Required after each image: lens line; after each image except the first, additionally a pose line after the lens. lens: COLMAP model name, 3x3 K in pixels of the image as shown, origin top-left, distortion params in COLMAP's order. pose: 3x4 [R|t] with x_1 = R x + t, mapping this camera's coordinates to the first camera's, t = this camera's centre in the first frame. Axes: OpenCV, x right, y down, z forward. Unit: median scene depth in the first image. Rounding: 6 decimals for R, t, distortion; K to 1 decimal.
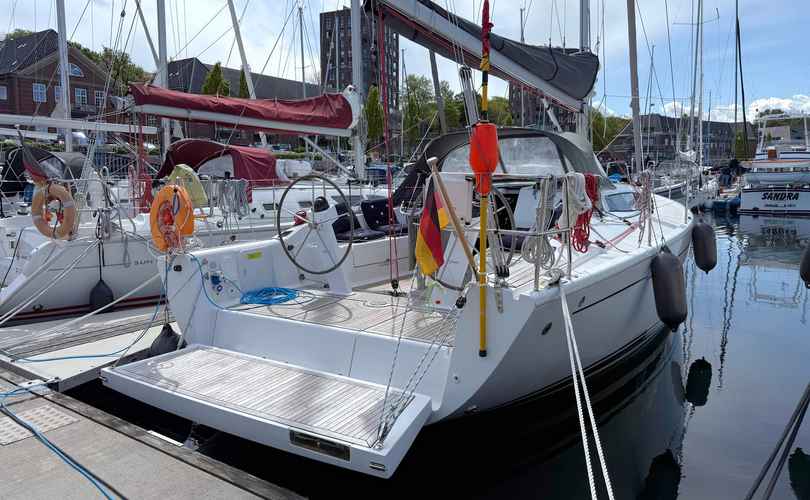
lens RADIAL K [[603.2, 0, 406.7], [0, 603.2, 255.3], [0, 0, 1]] dist [0.060840, -0.067069]
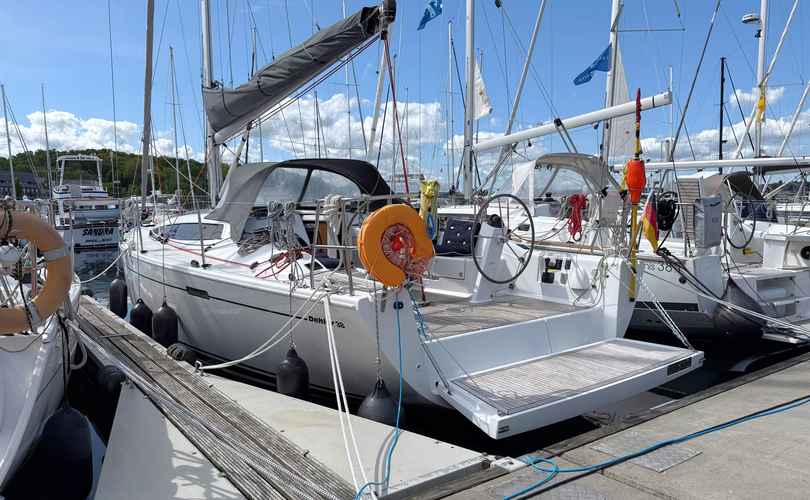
lens RADIAL K [[603.2, 0, 389.9], [0, 603.2, 276.6], [0, 0, 1]] dist [0.060840, -0.067069]
pose [[0.312206, -0.109498, 0.943683, -0.646079], [0.142524, 0.987492, 0.067429, -0.041804], [-0.939262, 0.113446, 0.323907, 0.420090]]
